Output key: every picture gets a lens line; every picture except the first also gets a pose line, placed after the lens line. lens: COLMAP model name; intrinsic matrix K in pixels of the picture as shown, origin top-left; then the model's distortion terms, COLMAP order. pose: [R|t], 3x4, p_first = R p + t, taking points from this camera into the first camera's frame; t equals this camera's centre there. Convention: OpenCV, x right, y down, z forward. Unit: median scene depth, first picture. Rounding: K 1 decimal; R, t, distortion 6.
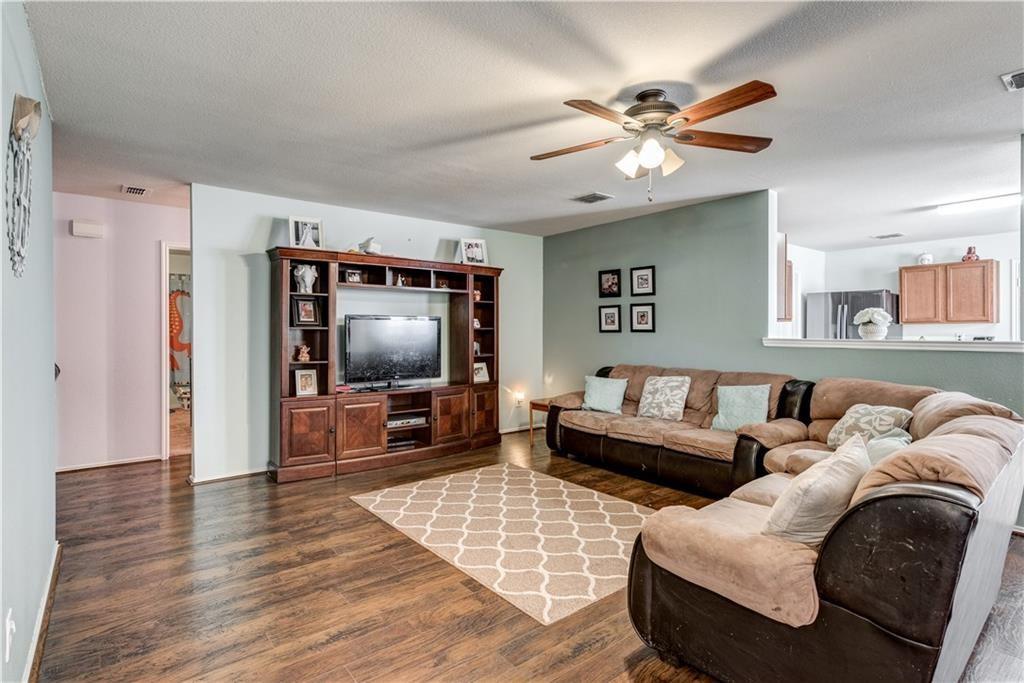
lens RADIAL K [[512.8, 0, 510.2], [0, 512.8, 334.3], [0, 0, 1]] dist [0.022197, 0.000039]
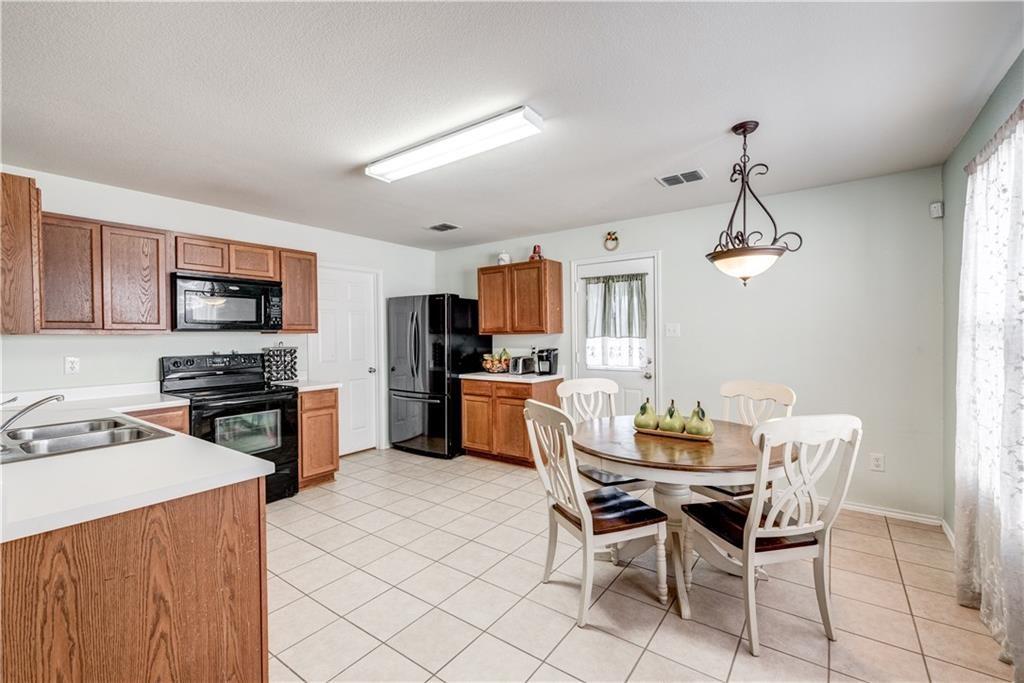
lens RADIAL K [[443.7, 0, 512.0], [0, 443.7, 341.5], [0, 0, 1]] dist [-0.000464, 0.000022]
pose [[0.961820, -0.011759, 0.273430, 0.890538], [0.009211, 0.999901, 0.010603, -0.023144], [-0.273528, -0.007679, 0.961833, 0.419927]]
